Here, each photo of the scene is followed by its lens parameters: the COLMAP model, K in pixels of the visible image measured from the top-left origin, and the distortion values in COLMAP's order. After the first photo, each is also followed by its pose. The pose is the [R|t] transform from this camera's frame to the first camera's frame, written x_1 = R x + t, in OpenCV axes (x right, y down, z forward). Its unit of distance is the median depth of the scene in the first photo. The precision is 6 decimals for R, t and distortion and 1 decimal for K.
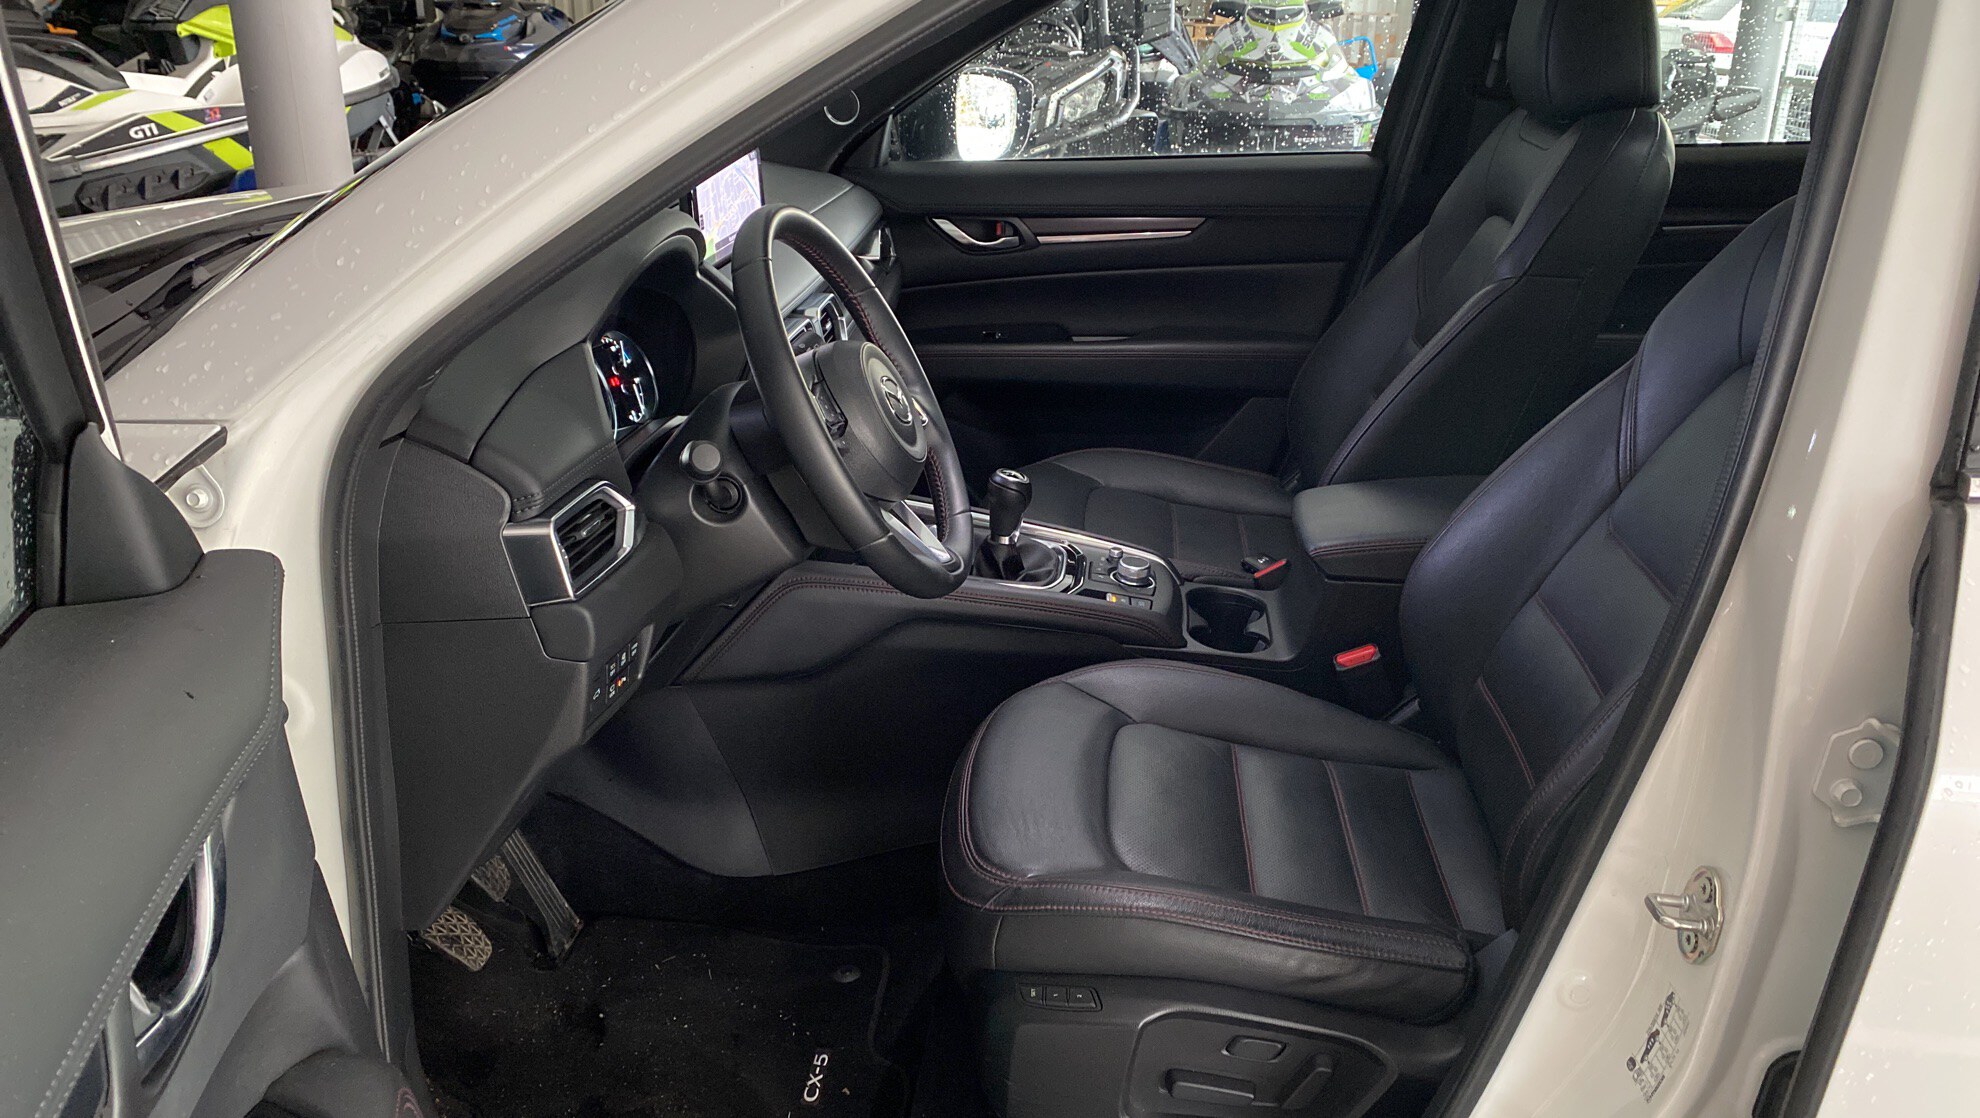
lens RADIAL K [[1481.3, 0, 990.0], [0, 1481.3, 559.0], [0, 0, 1]] dist [0.014334, 0.007780]
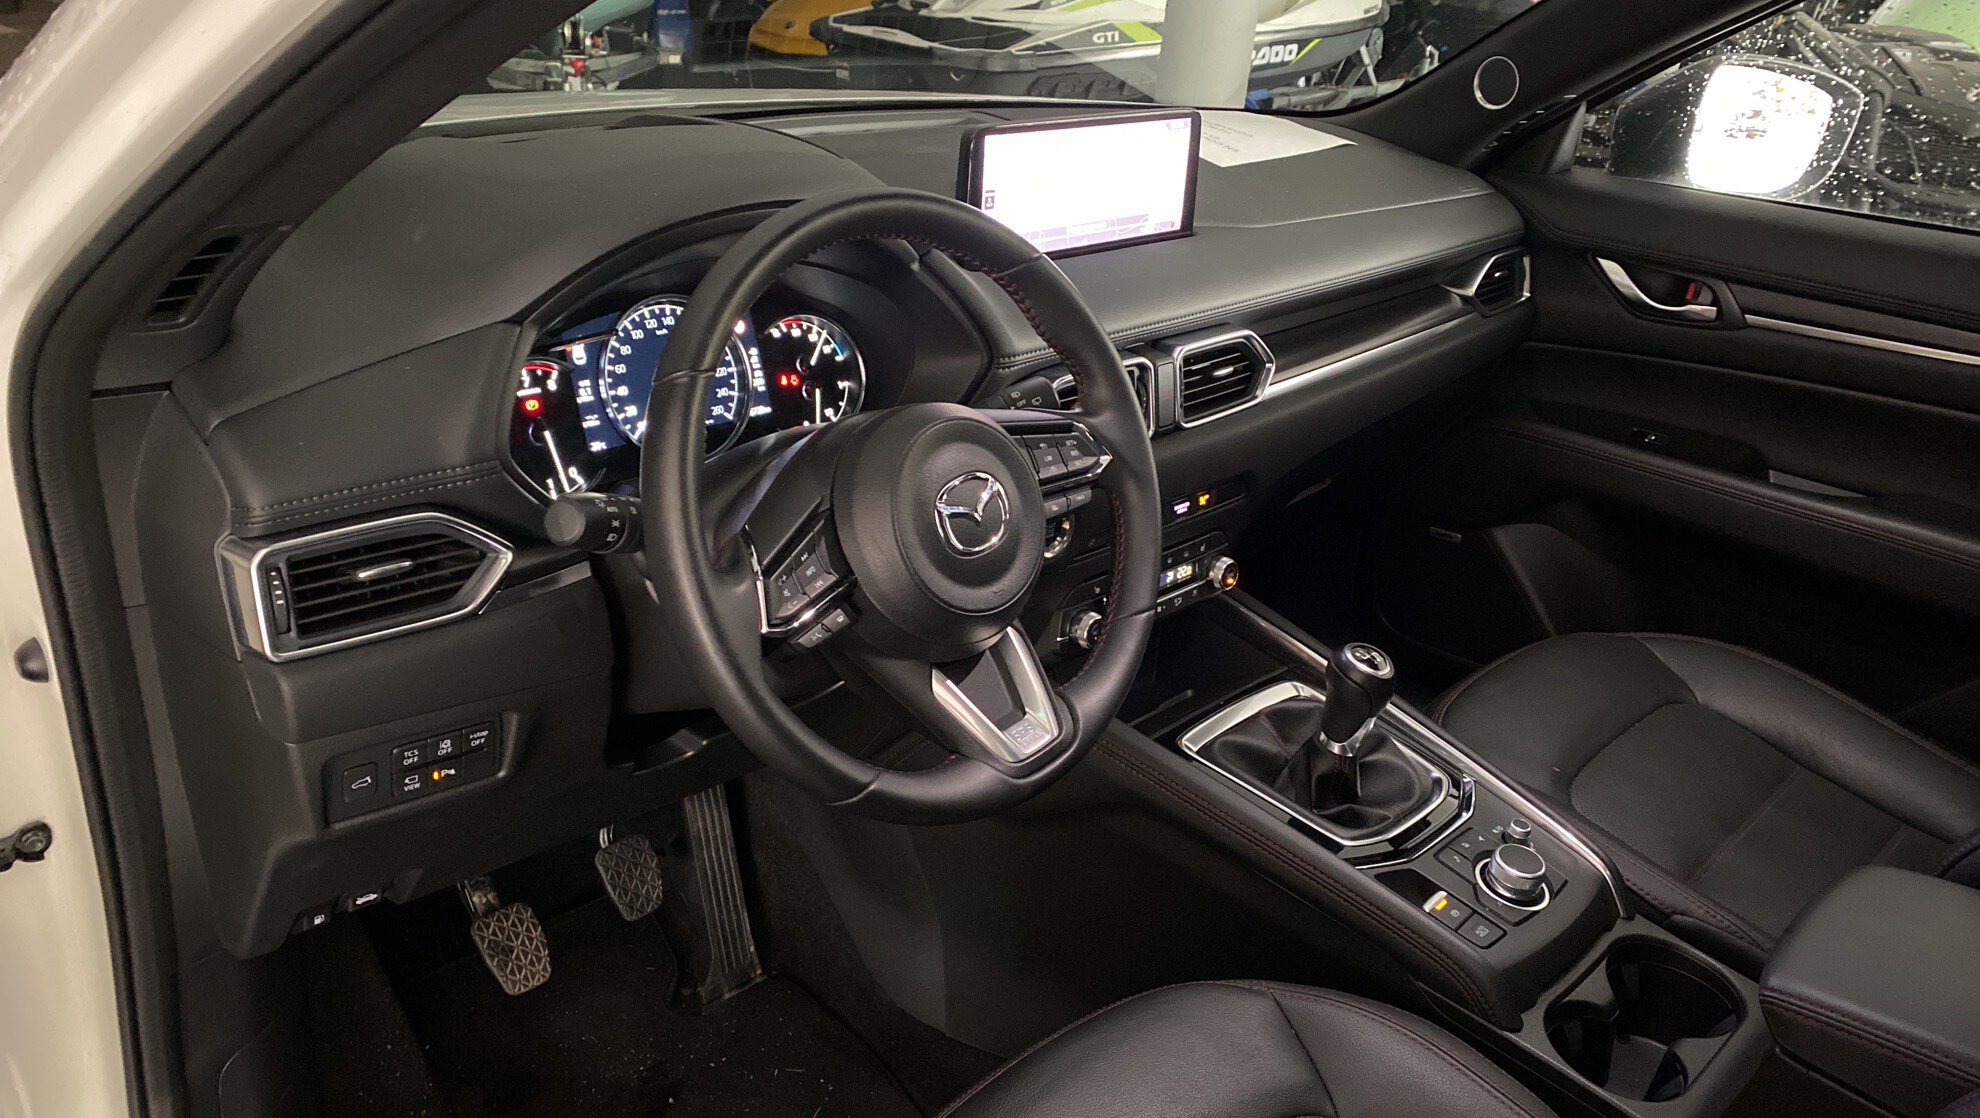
lens RADIAL K [[1481.3, 0, 990.0], [0, 1481.3, 559.0], [0, 0, 1]] dist [0.014334, 0.007780]
pose [[0.776704, 0.308241, -0.549290, 0.168925], [-0.291685, 0.948949, 0.120068, -0.093862], [0.558258, 0.066962, 0.826961, 0.263738]]
